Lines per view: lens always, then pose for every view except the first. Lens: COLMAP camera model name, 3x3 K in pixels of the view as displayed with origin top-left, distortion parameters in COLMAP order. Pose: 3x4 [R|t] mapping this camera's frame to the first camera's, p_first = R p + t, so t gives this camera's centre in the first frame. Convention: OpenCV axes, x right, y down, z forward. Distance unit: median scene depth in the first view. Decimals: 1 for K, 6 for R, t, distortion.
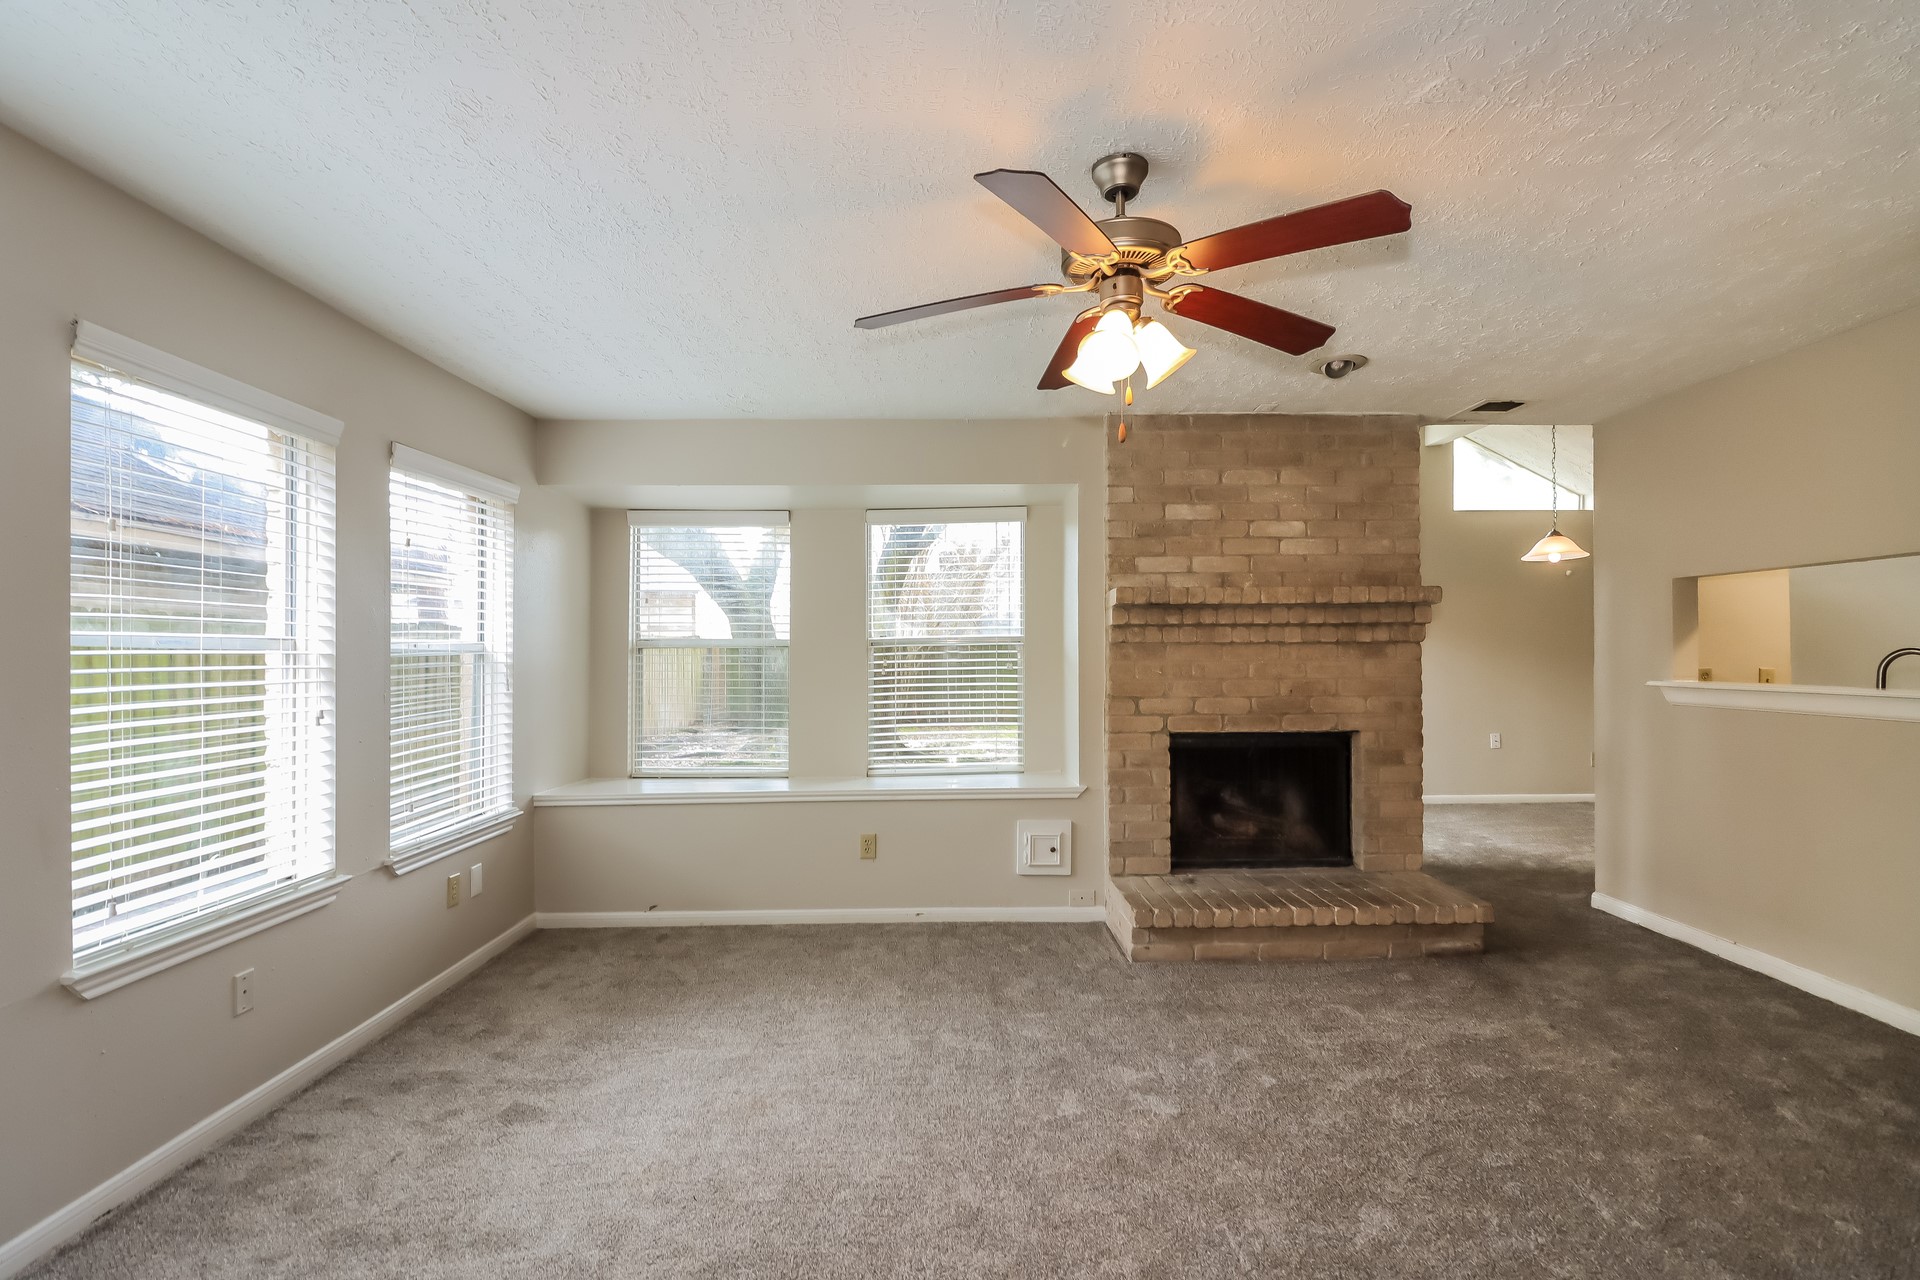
lens RADIAL K [[898.9, 0, 966.9], [0, 898.9, 643.9], [0, 0, 1]] dist [-0.000203, -0.000201]
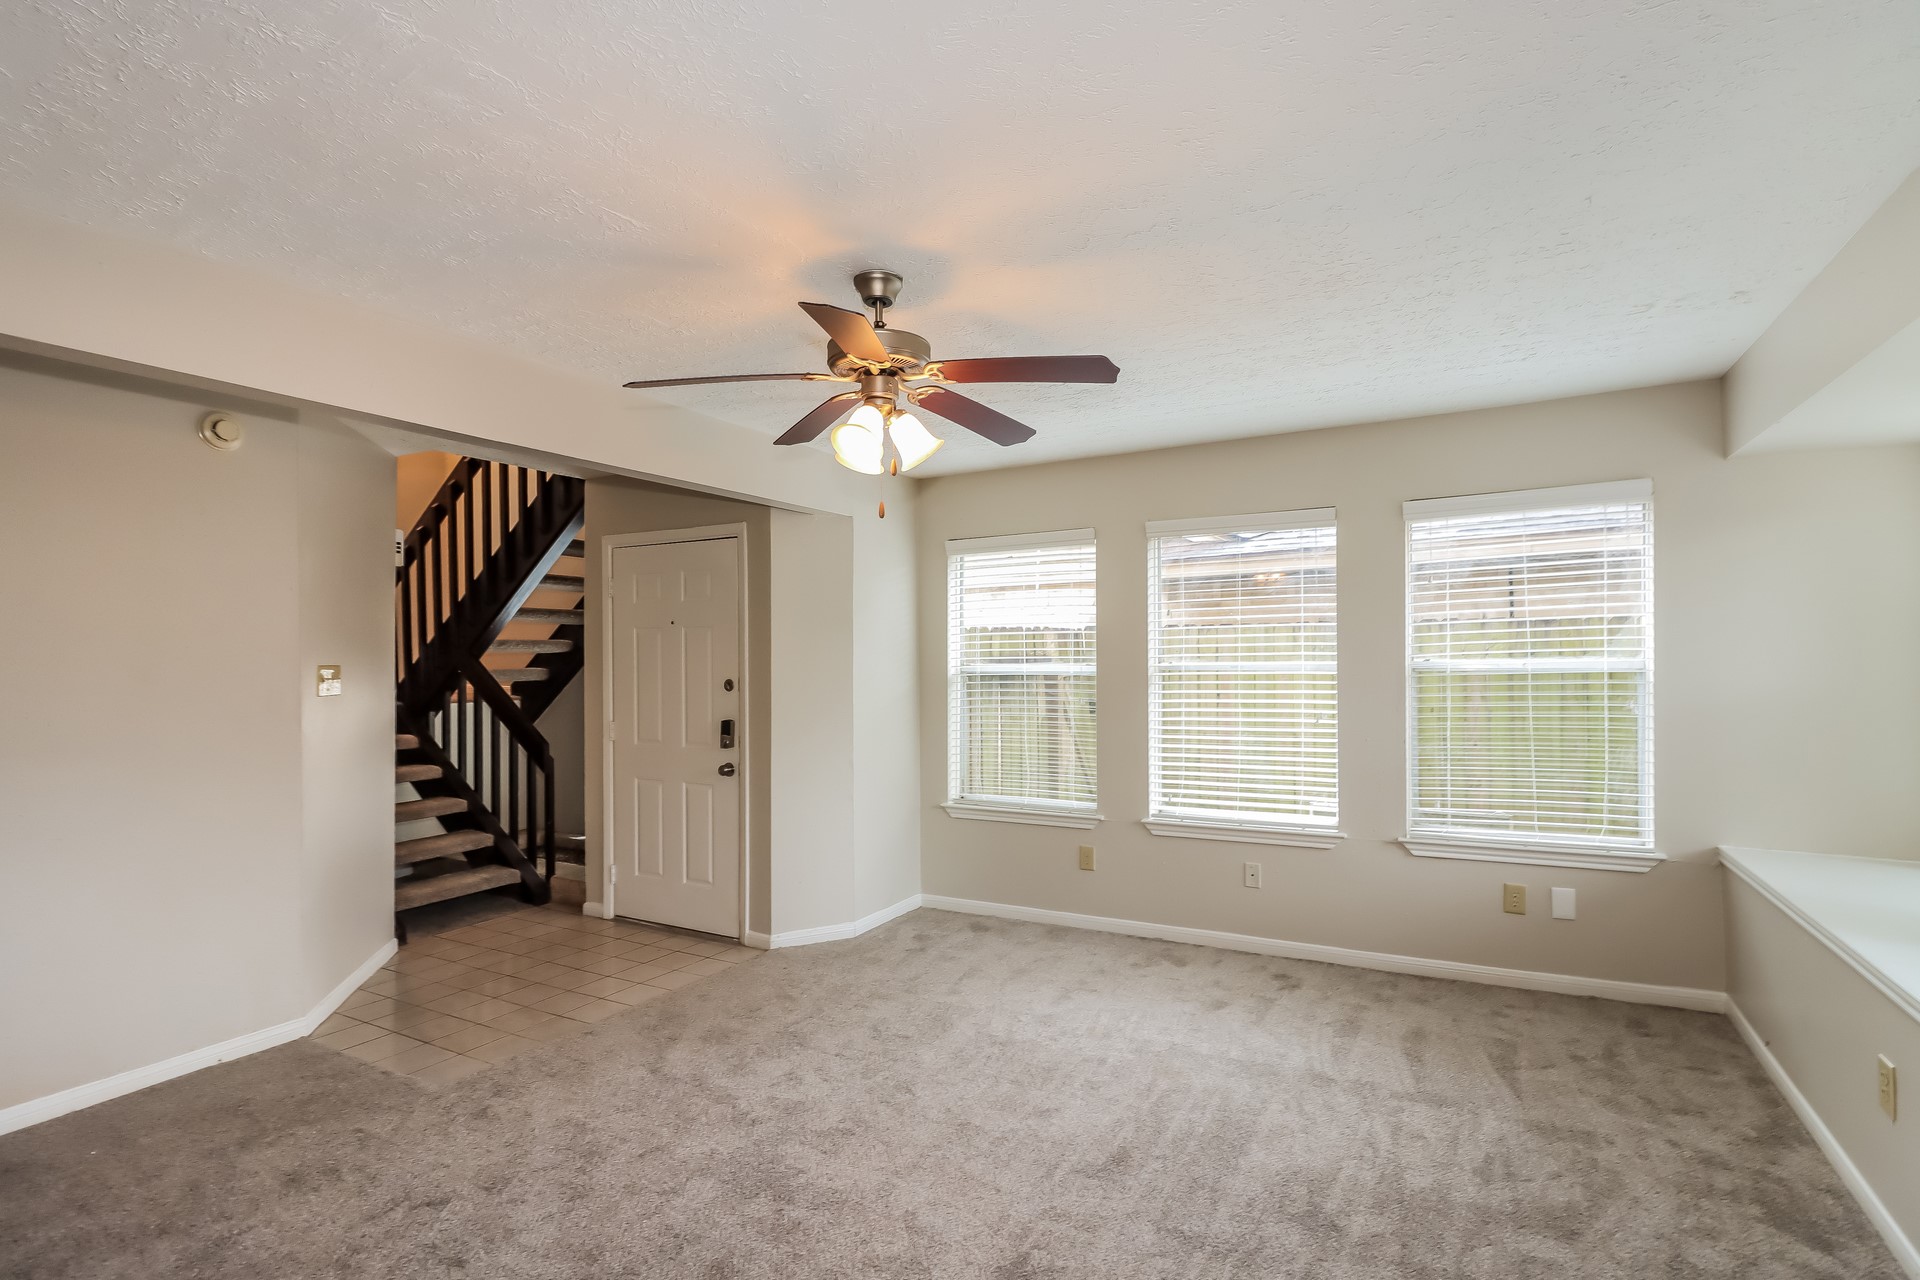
lens RADIAL K [[898.9, 0, 966.9], [0, 898.9, 643.9], [0, 0, 1]] dist [-0.000203, -0.000201]
pose [[-0.448242, -0.000714, -0.893912, 0.979444], [0.017980, 0.999790, -0.009815, -0.041924], [0.893731, -0.020471, -0.448136, 1.336317]]
